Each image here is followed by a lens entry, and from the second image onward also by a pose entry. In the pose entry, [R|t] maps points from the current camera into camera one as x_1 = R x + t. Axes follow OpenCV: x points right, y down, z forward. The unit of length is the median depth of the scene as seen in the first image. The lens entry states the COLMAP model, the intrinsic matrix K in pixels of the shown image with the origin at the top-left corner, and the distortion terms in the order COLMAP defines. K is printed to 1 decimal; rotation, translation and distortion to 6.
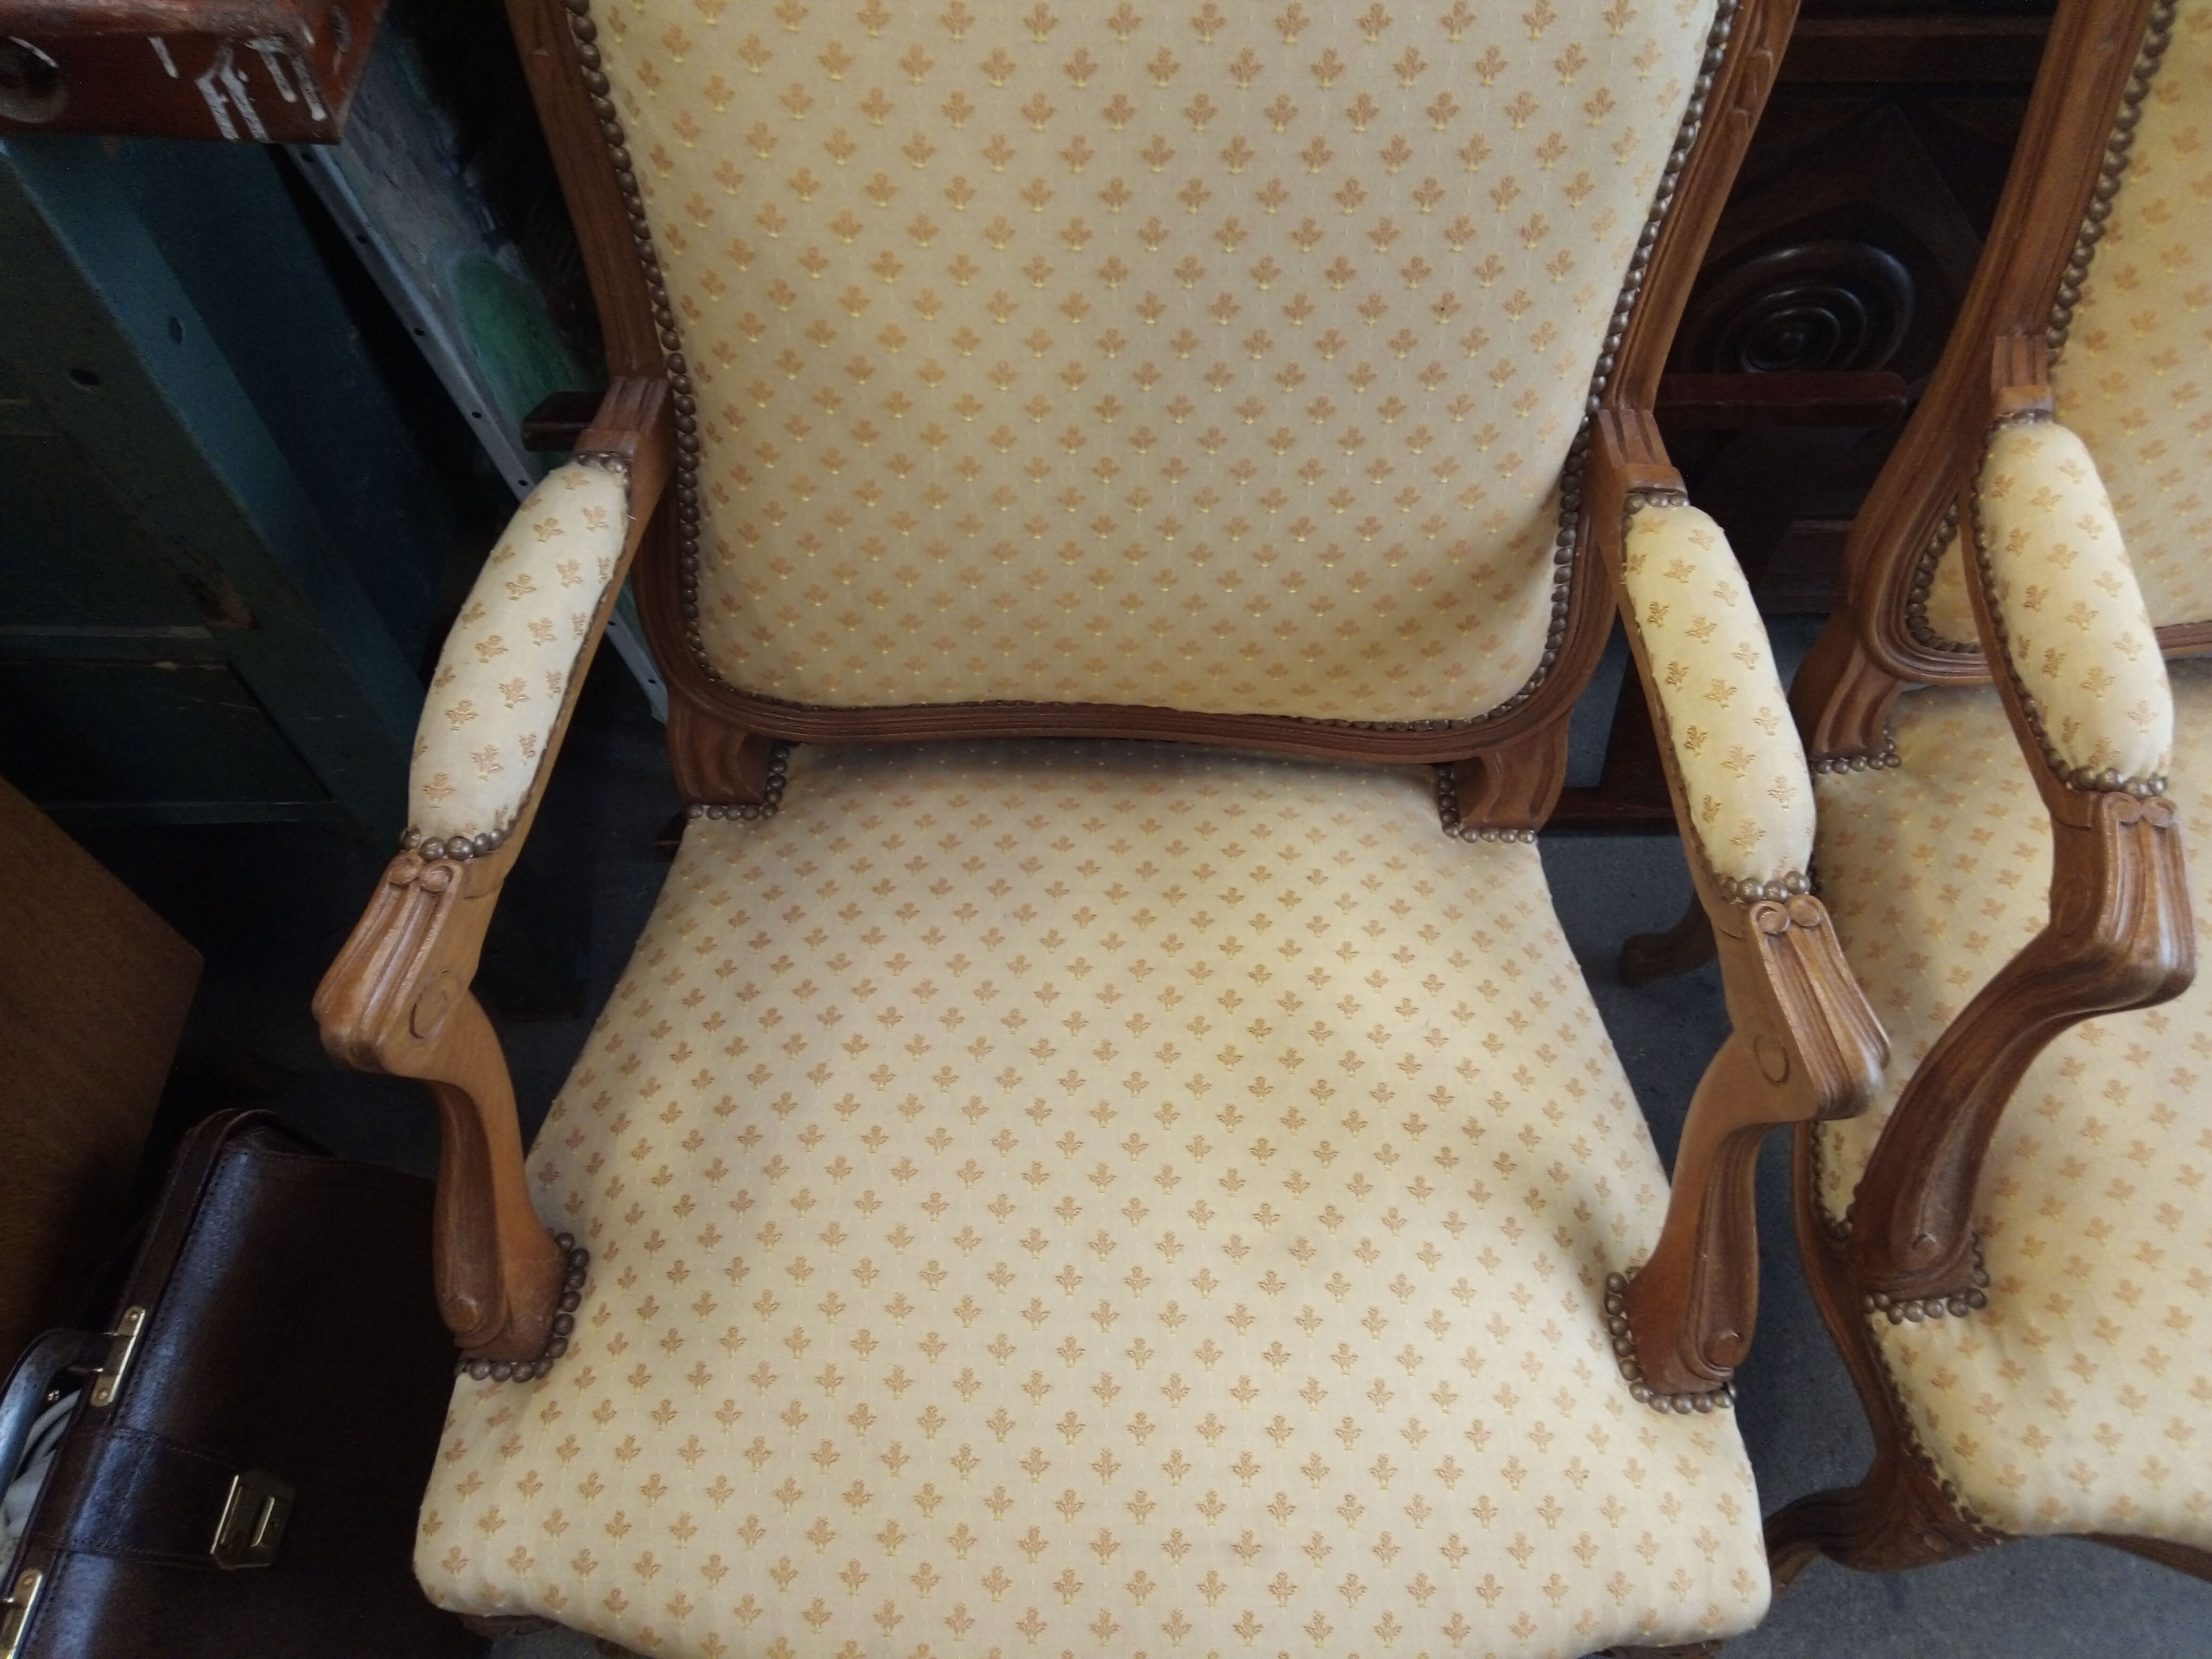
lens RADIAL K [[1637.2, 0, 1100.1], [0, 1637.2, 838.2], [0, 0, 1]] dist [0.042312, -0.024570]
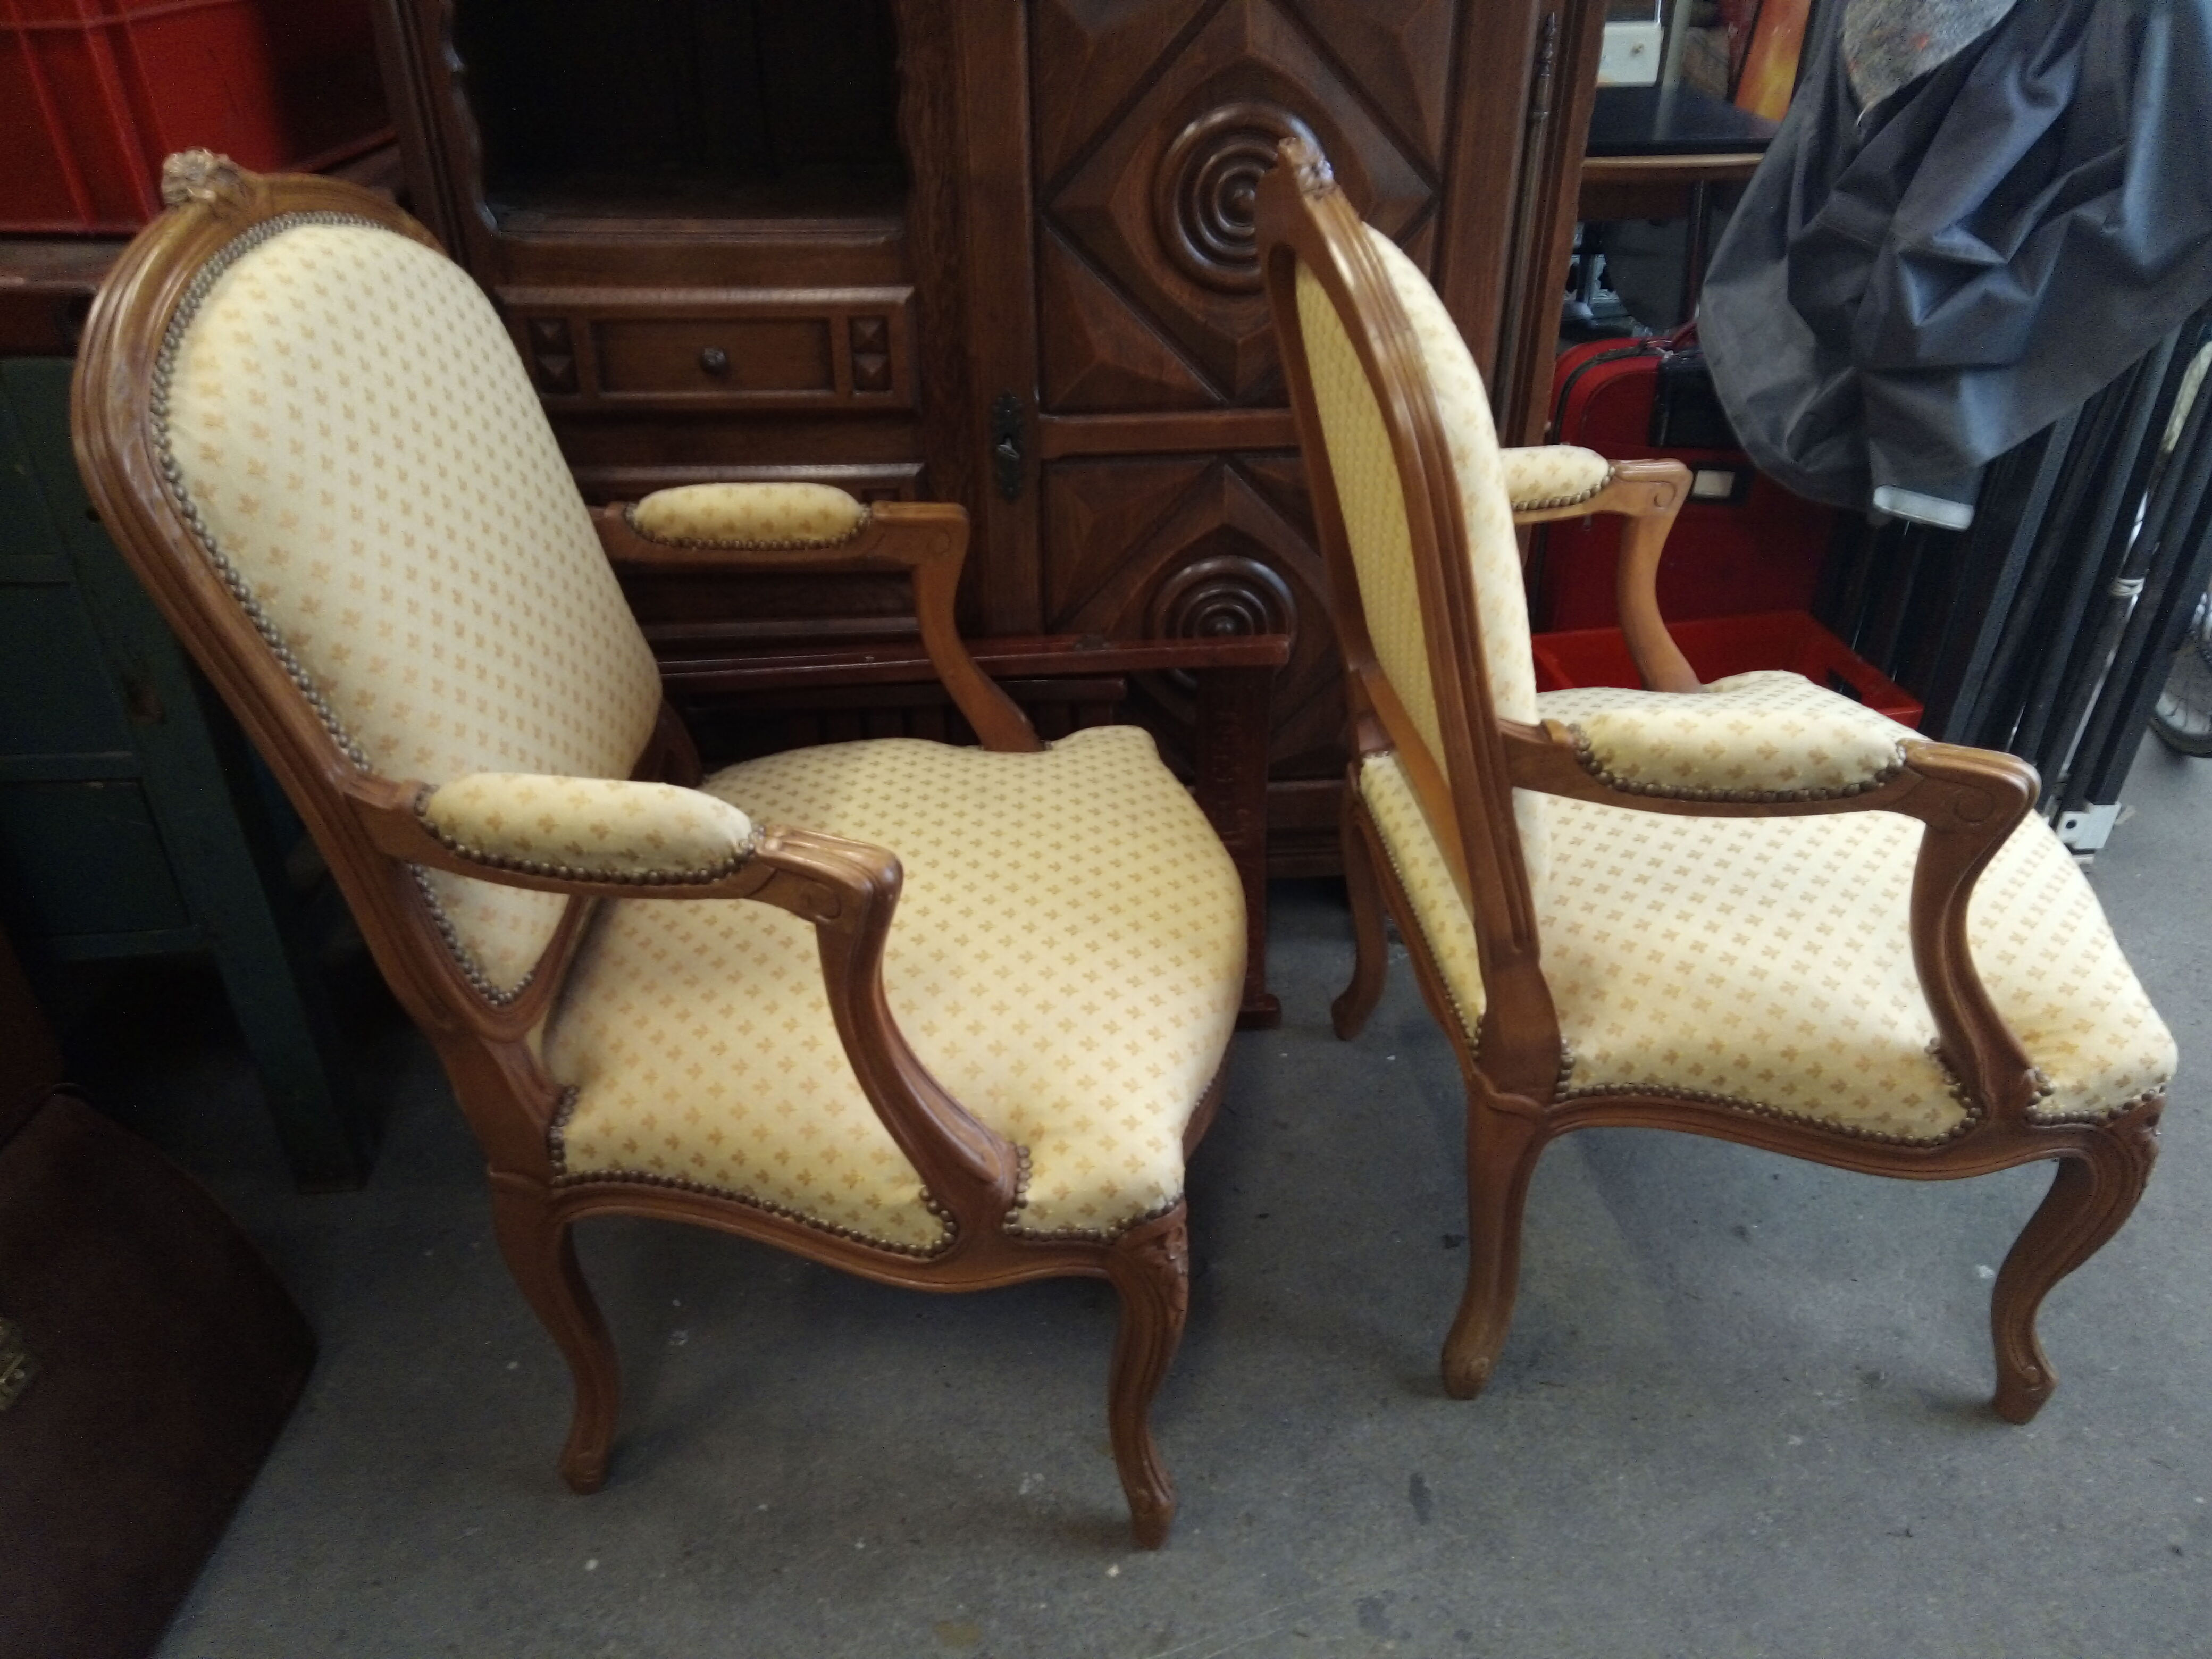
lens RADIAL K [[1637.2, 0, 1100.3], [0, 1637.2, 829.7], [0, 0, 1]] dist [0.042312, -0.024570]
pose [[0.998276, -0.047996, 0.033794, 0.352775], [0.058342, 0.874749, -0.481052, 0.861382], [-0.006472, 0.482194, 0.876041, -0.361227]]
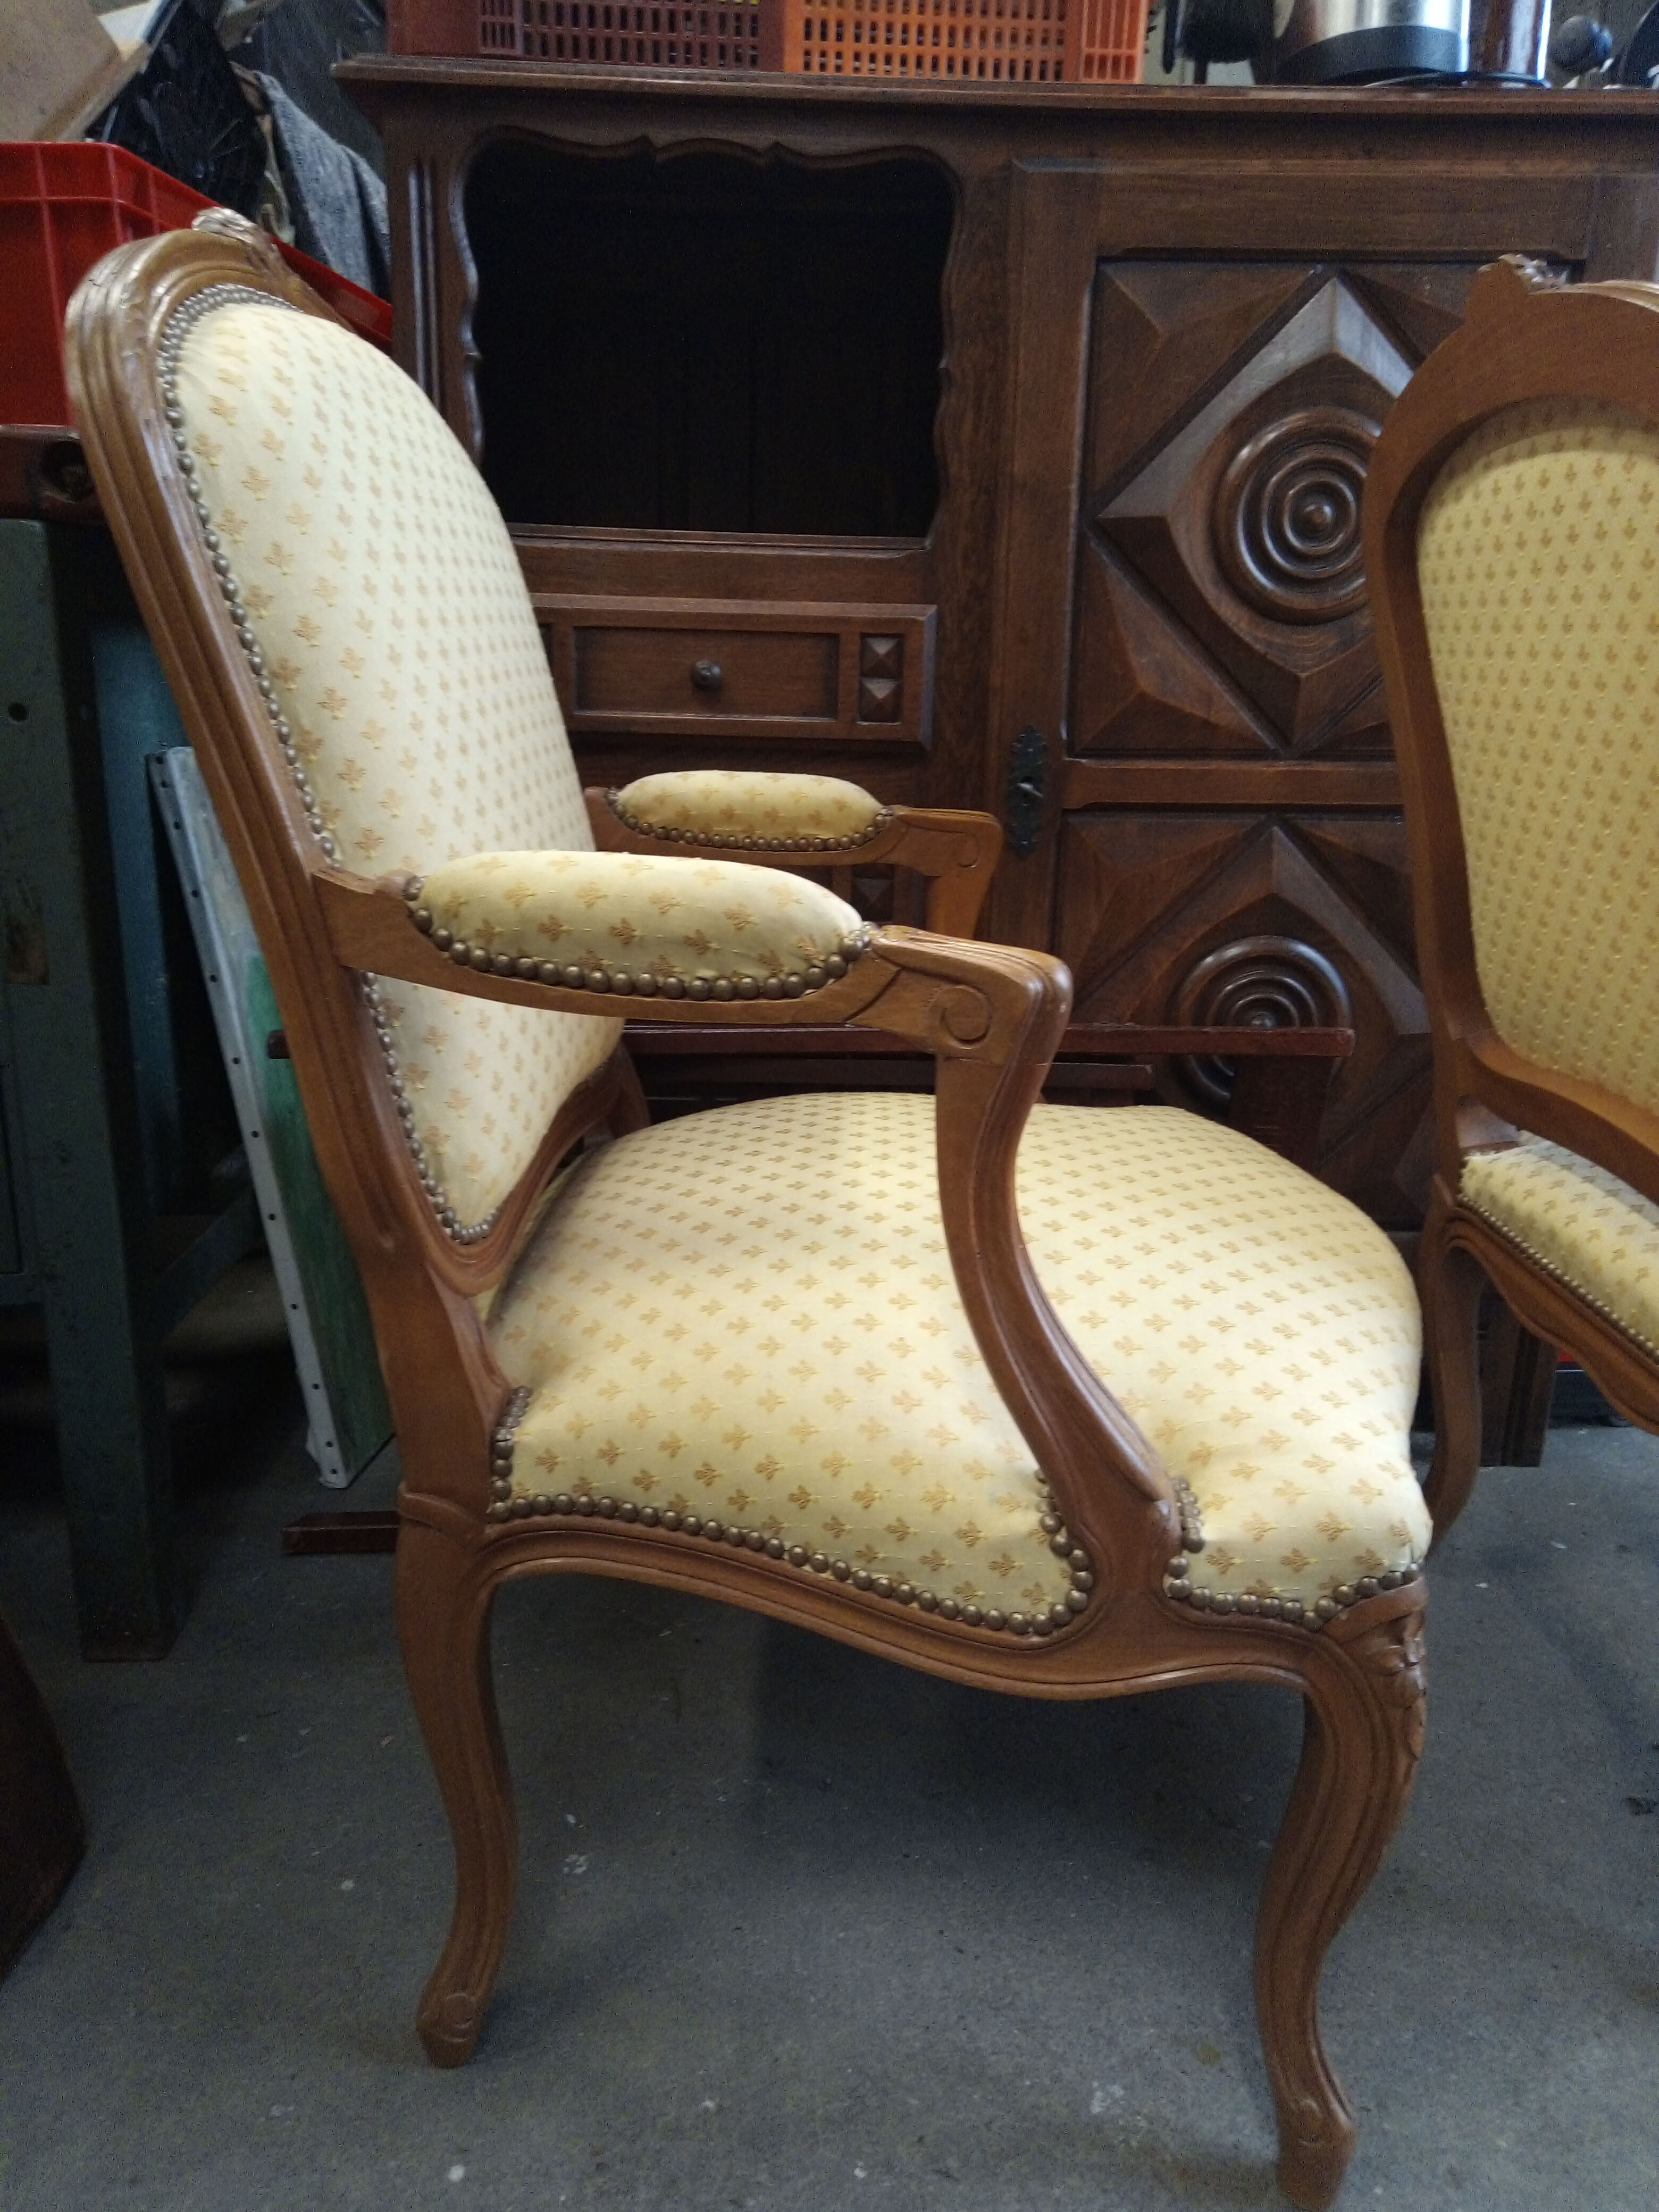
lens RADIAL K [[1637.2, 0, 812.4], [0, 1637.2, 1095.2], [0, 0, 1]] dist [0.042312, -0.024570]
pose [[0.999995, 0.002417, -0.002038, 0.098443], [-0.003152, 0.710478, -0.703713, 0.943814], [-0.000253, 0.703716, 0.710482, 0.174707]]
